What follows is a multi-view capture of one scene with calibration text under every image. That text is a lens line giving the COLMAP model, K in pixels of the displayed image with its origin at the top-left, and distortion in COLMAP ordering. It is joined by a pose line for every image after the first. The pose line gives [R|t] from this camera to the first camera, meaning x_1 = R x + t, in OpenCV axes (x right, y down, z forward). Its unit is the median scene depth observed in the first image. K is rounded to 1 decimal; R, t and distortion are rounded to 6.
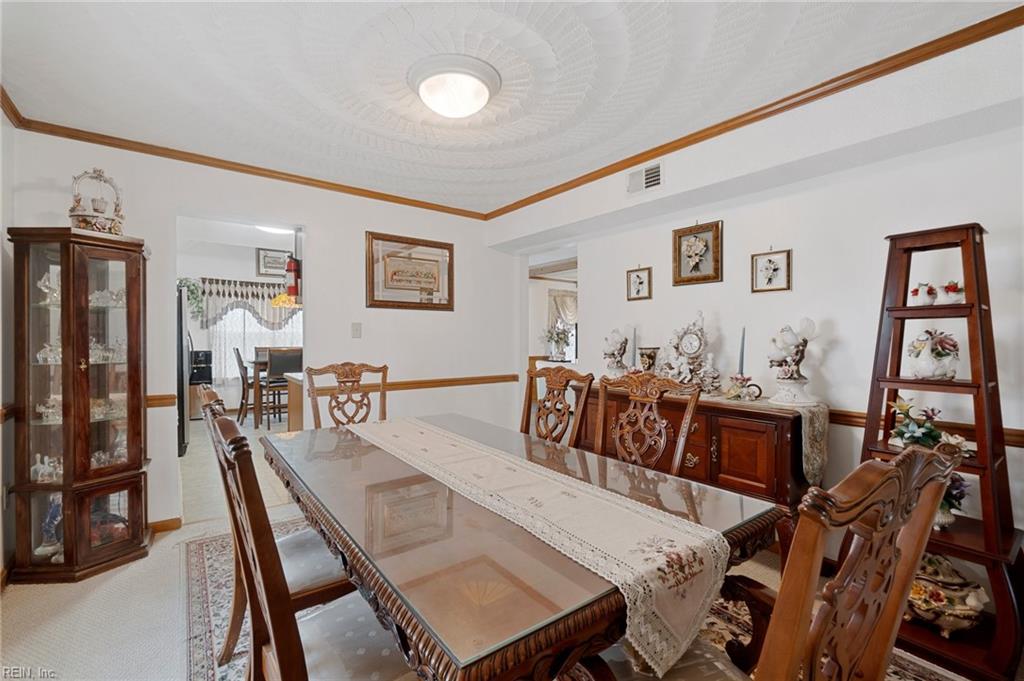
lens RADIAL K [[441.7, 0, 507.6], [0, 441.7, 343.1], [0, 0, 1]] dist [-0.005506, -0.000305]
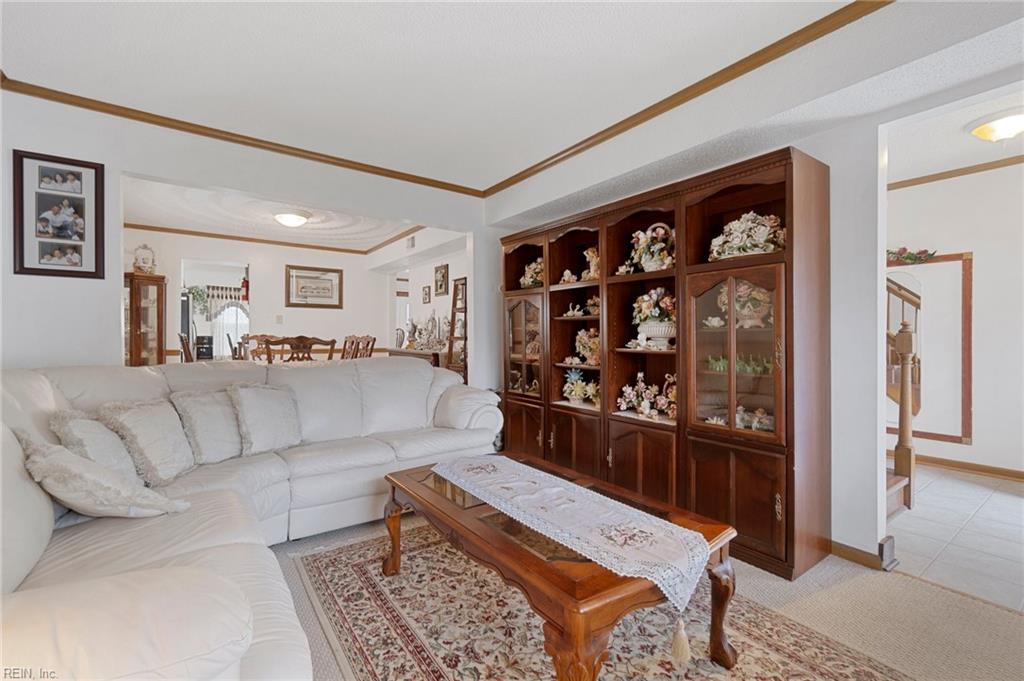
lens RADIAL K [[441.7, 0, 504.3], [0, 441.7, 337.8], [0, 0, 1]] dist [-0.005506, -0.000305]
pose [[0.999065, 0.005134, -0.042916, 0.346600], [-0.005480, 0.999953, -0.007948, 0.028842], [0.042873, 0.008176, 0.999047, -0.403965]]
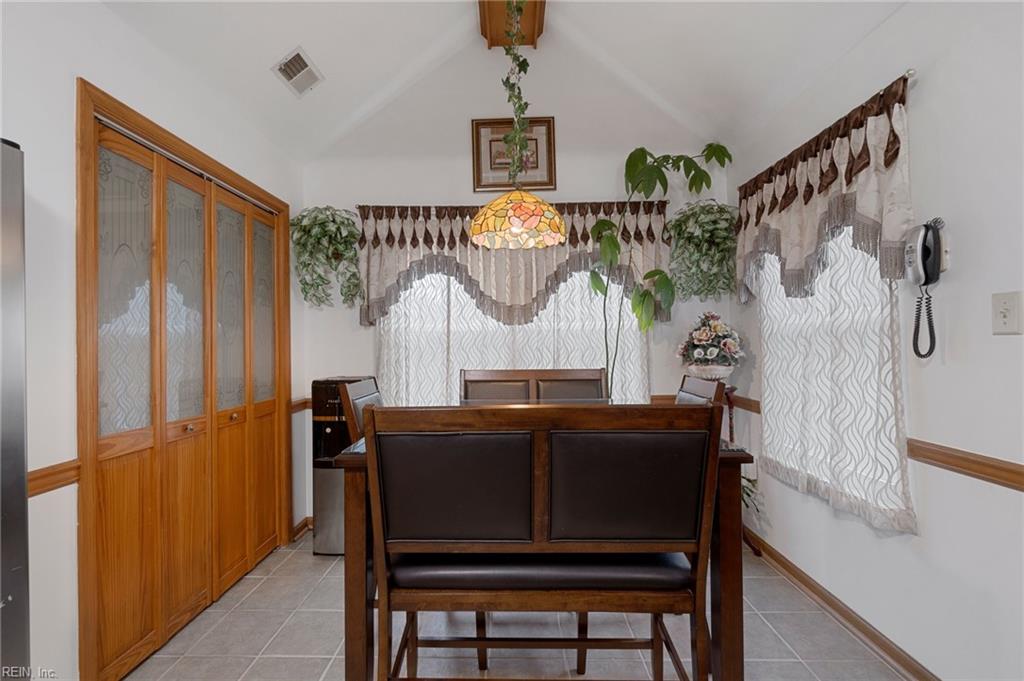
lens RADIAL K [[441.7, 0, 508.1], [0, 441.7, 339.3], [0, 0, 1]] dist [-0.005506, -0.000305]
pose [[0.789485, -0.014980, -0.613587, -0.330635], [0.008317, 0.999871, -0.013710, -0.013031], [0.613713, 0.005720, 0.789508, 0.773045]]
